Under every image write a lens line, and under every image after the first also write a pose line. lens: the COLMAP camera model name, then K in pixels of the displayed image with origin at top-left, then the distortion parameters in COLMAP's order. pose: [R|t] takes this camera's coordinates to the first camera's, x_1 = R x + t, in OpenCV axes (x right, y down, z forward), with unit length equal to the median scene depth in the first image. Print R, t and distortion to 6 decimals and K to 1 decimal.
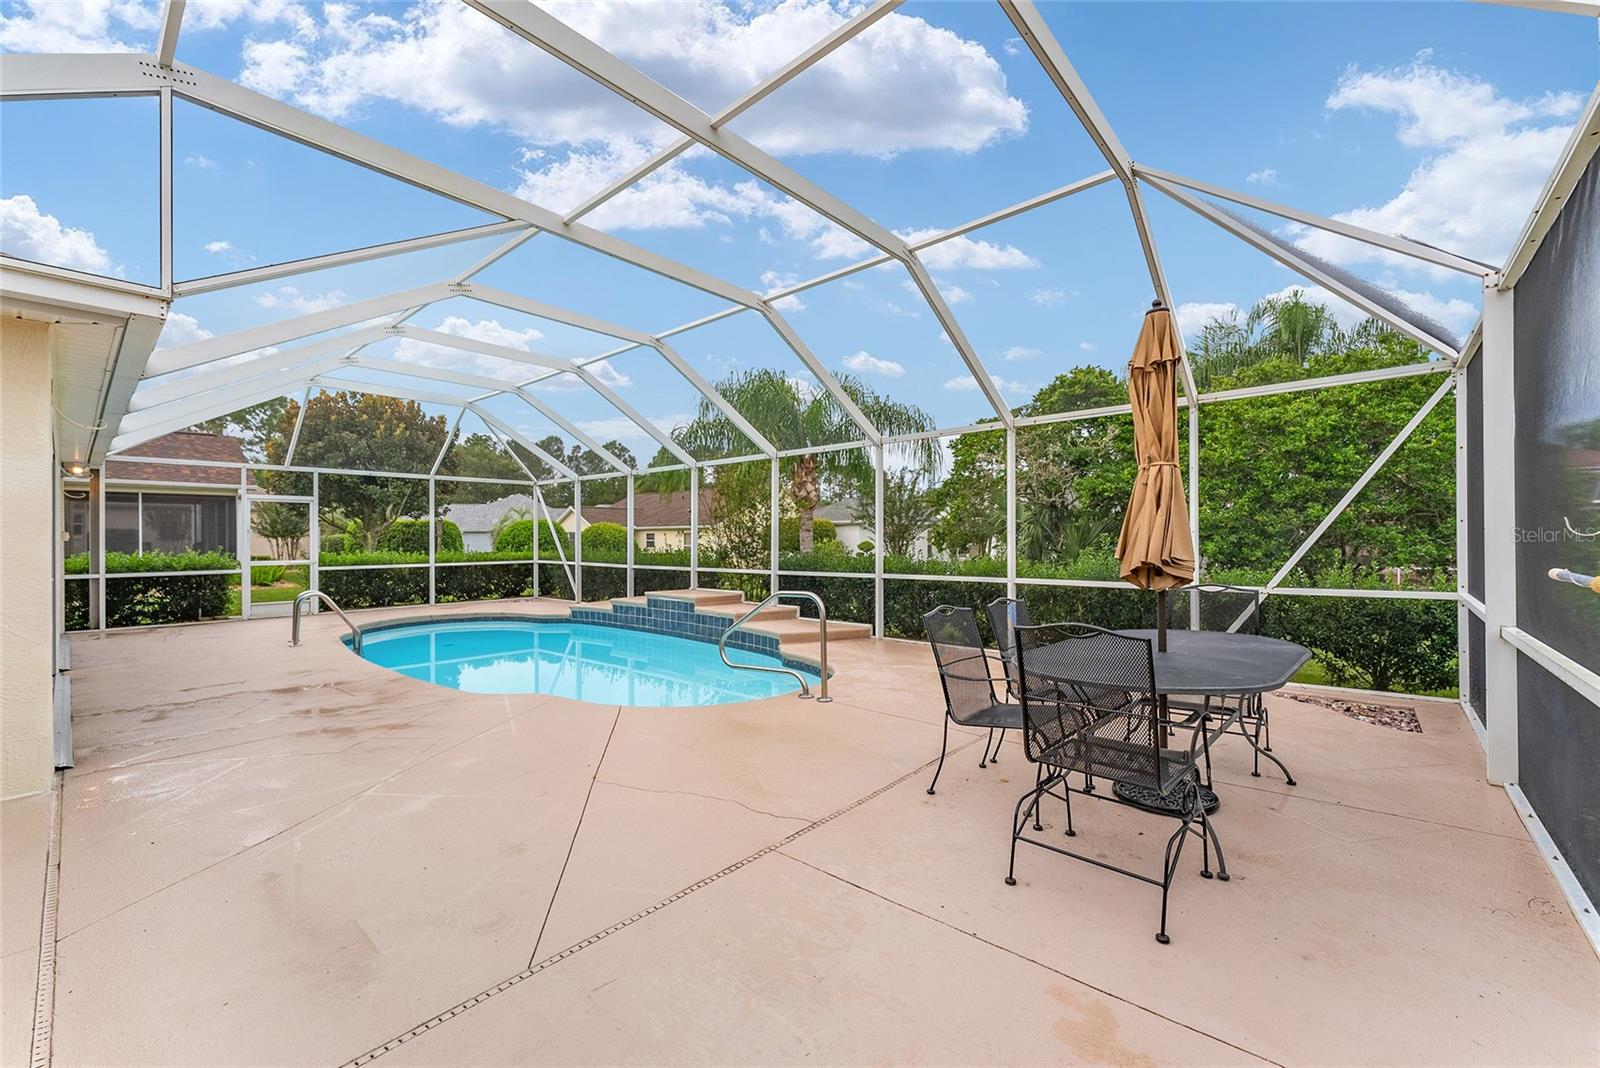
lens RADIAL K [[639.0, 0, 802.4], [0, 639.0, 536.7], [0, 0, 1]] dist [0.001543, -0.000049]
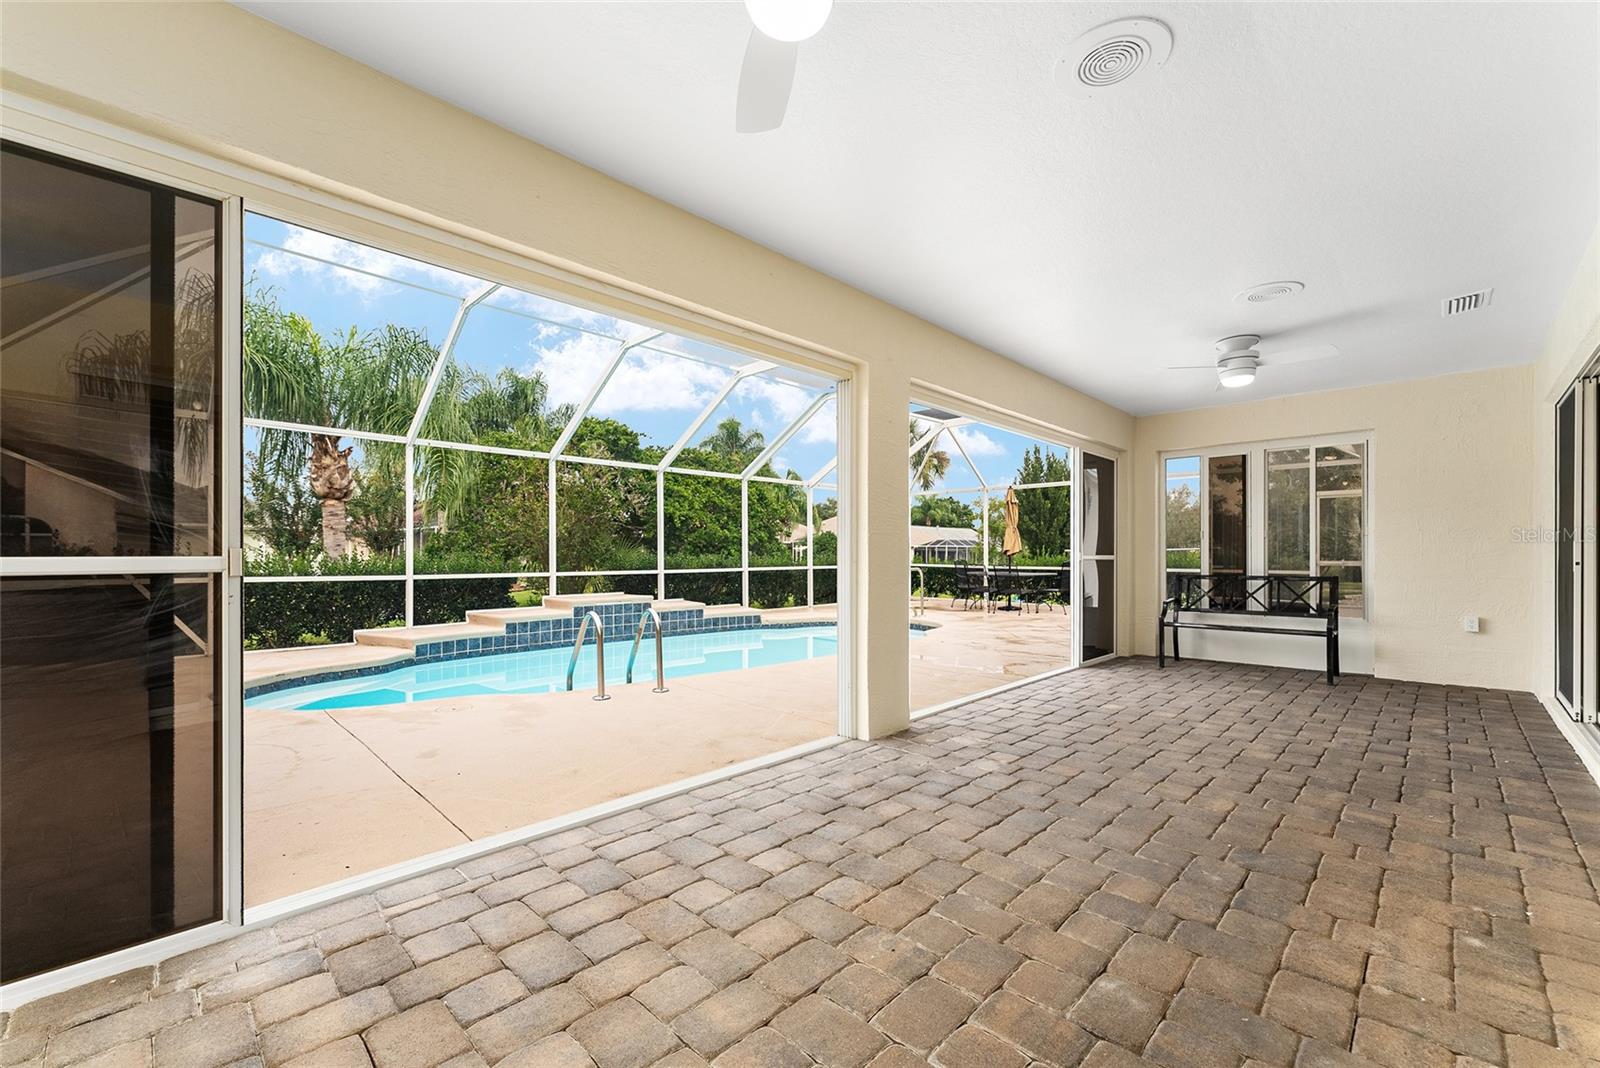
lens RADIAL K [[652.0, 0, 804.0], [0, 652.0, 557.9], [0, 0, 1]] dist [0.014974, 0.000169]
pose [[0.056375, 0.000528, 0.998410, -1.109502], [-0.007621, 0.999971, -0.000099, 0.025284], [-0.998381, -0.007603, 0.056377, 0.622404]]
